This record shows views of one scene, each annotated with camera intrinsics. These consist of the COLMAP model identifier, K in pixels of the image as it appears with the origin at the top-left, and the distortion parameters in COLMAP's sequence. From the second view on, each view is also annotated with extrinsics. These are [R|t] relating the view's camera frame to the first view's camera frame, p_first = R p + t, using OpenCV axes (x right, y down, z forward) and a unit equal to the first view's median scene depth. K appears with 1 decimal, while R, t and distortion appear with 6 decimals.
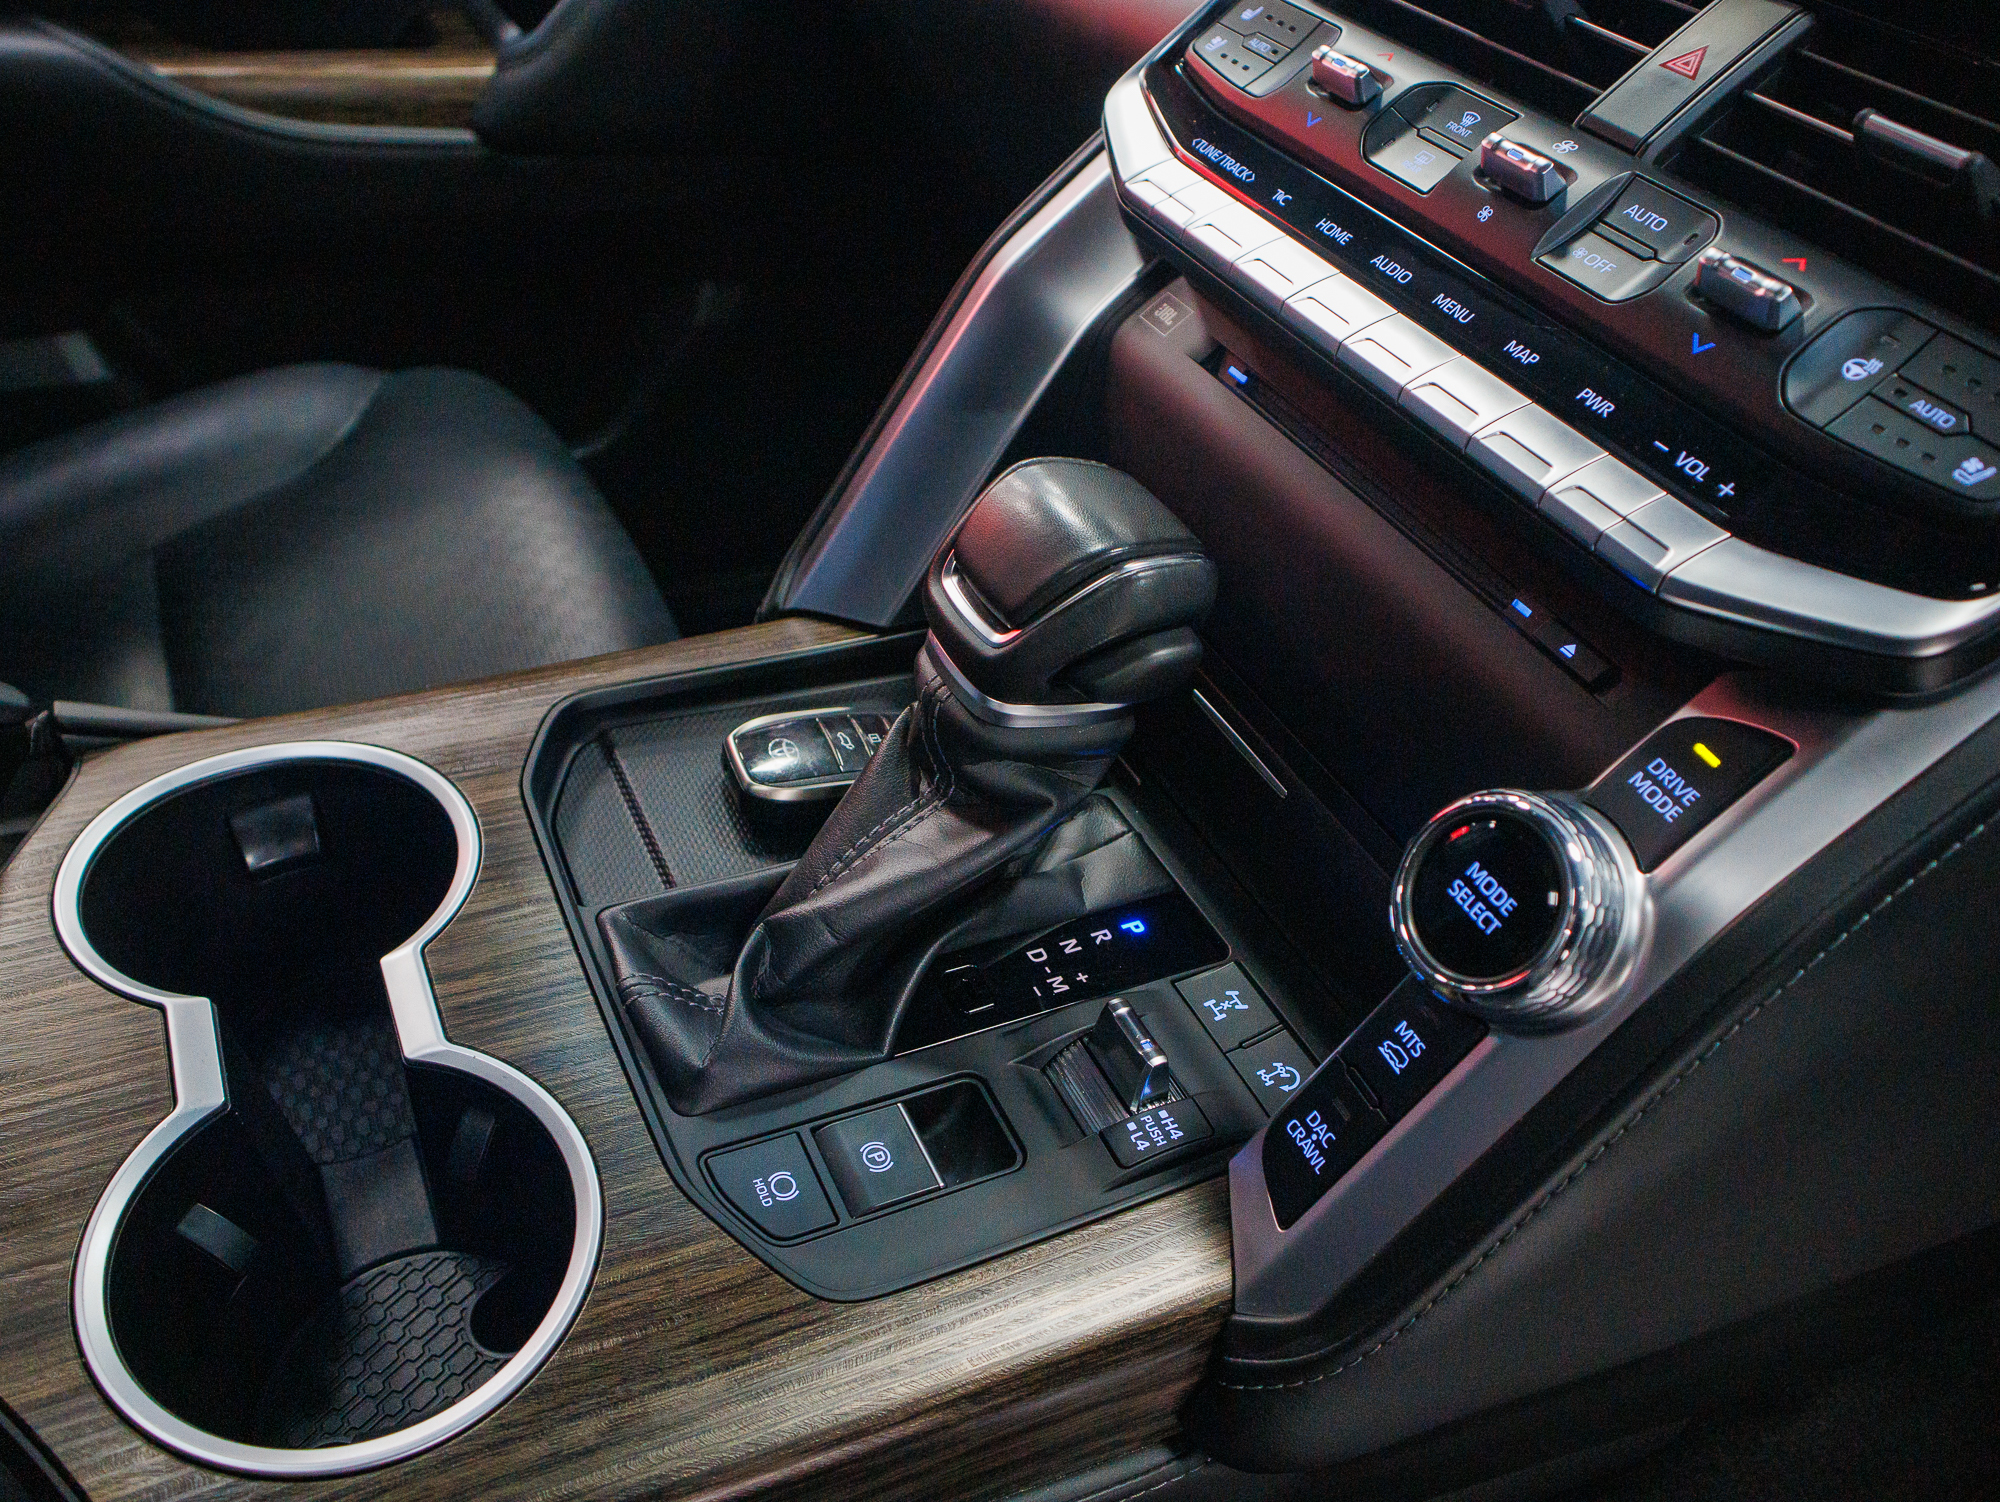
lens RADIAL K [[1550.2, 0, 993.4], [0, 1550.2, 756.4], [0, 0, 1]] dist [-0.120061, 0.066799]
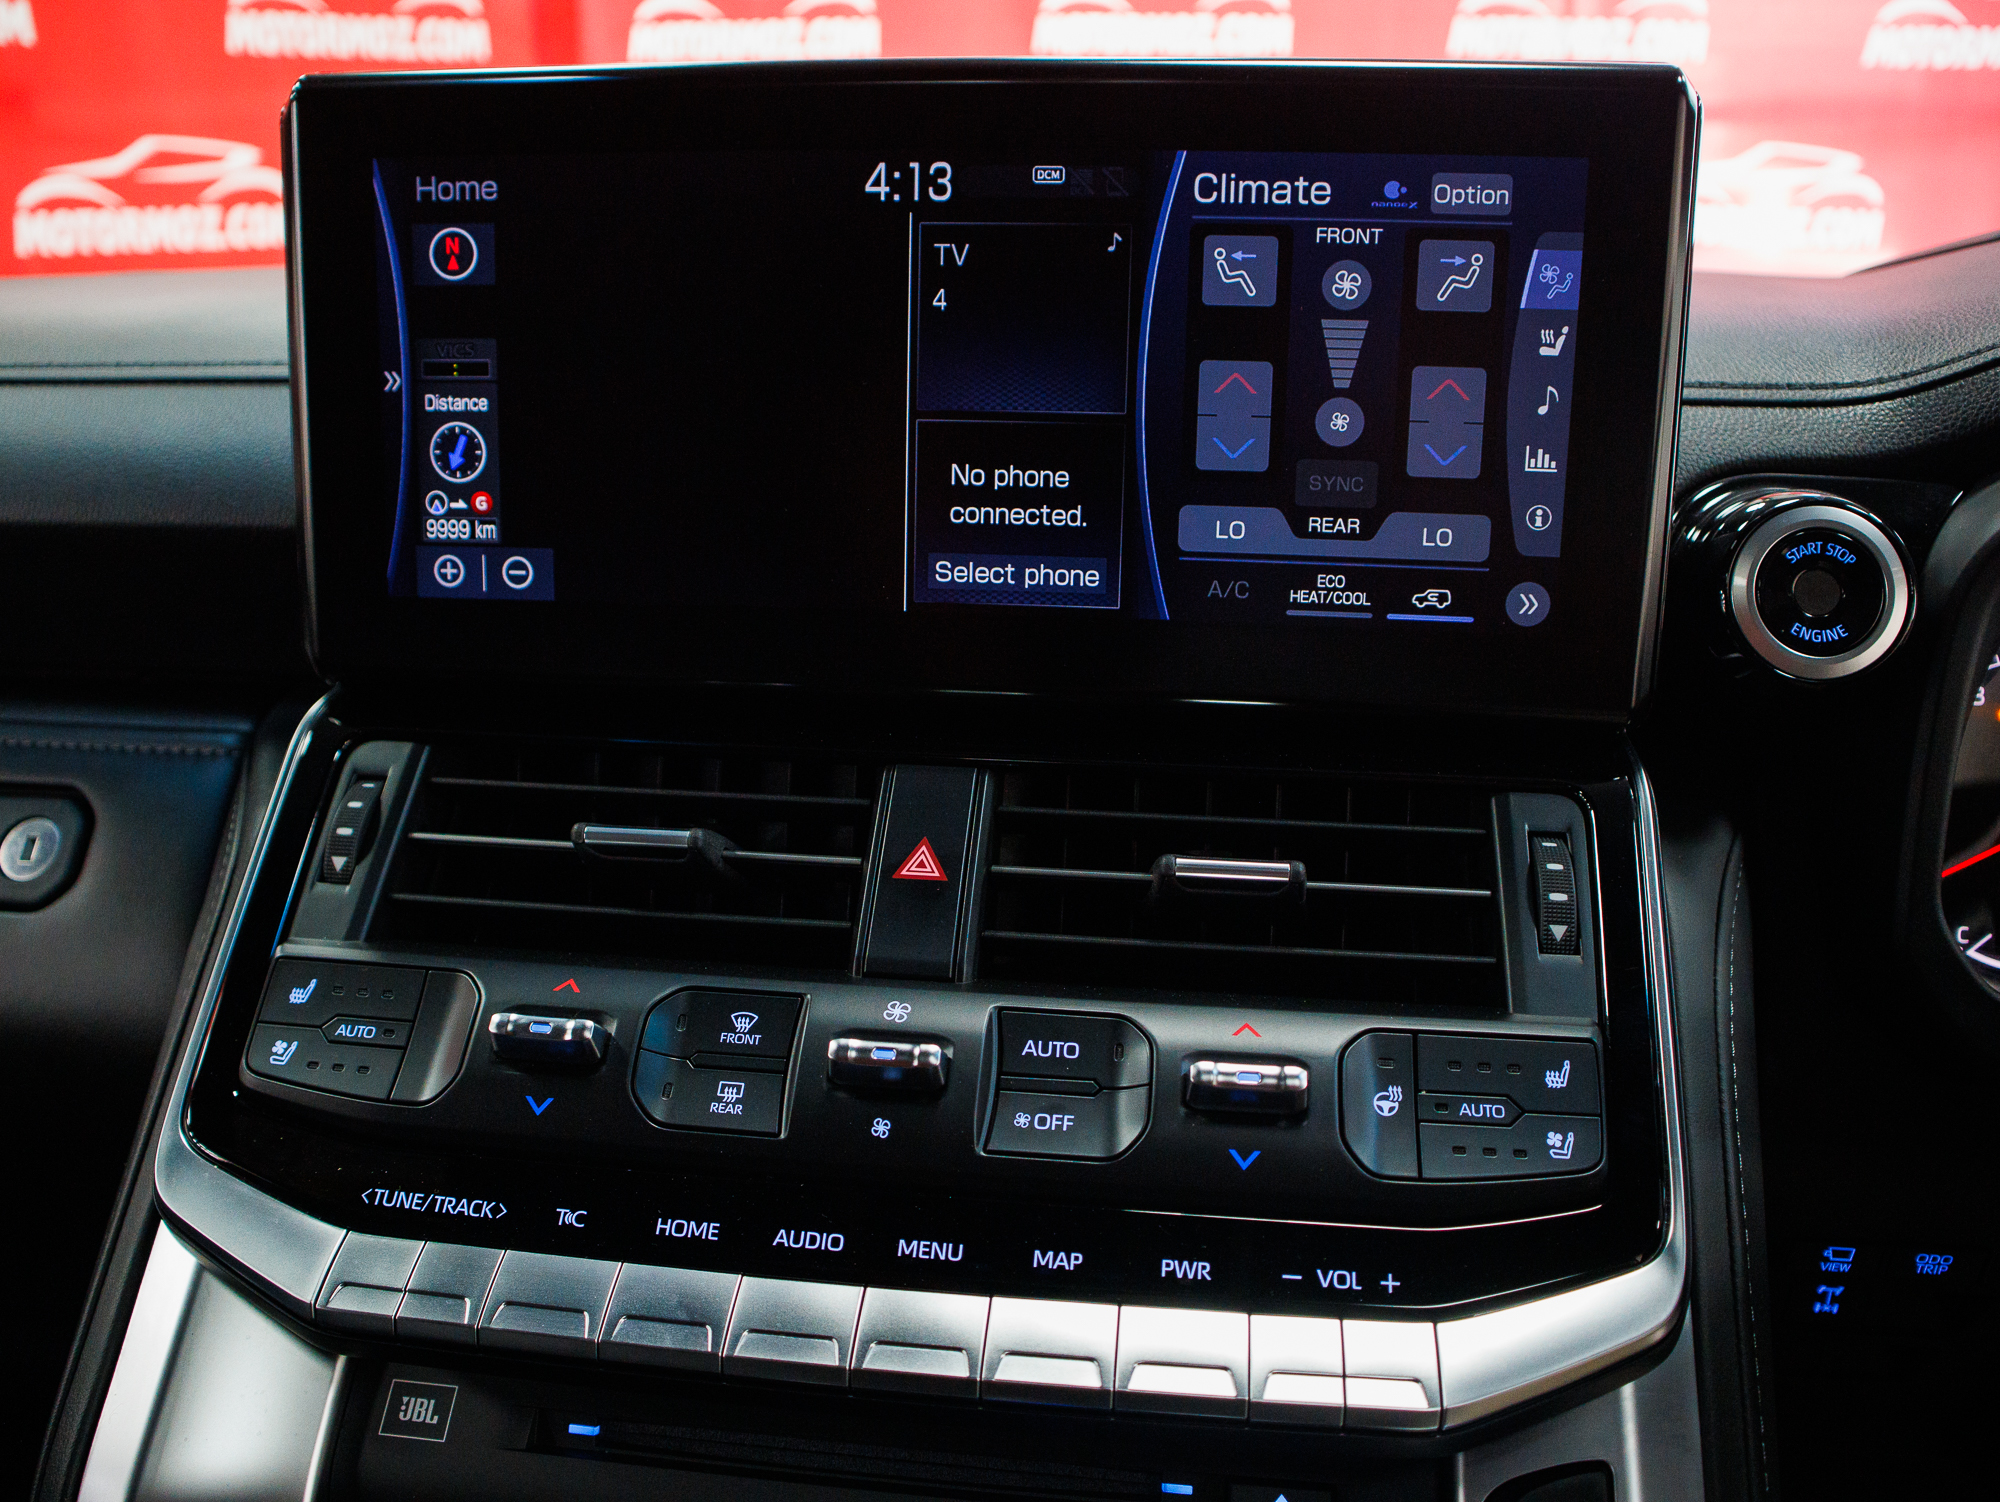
lens RADIAL K [[1550.2, 0, 993.8], [0, 1550.2, 761.9], [0, 0, 1]] dist [-0.120061, 0.066799]
pose [[0.539317, -0.356034, 0.763136, -0.213632], [0.570532, 0.821028, -0.020158, -0.476795], [-0.619379, 0.446265, 0.645923, 0.334804]]
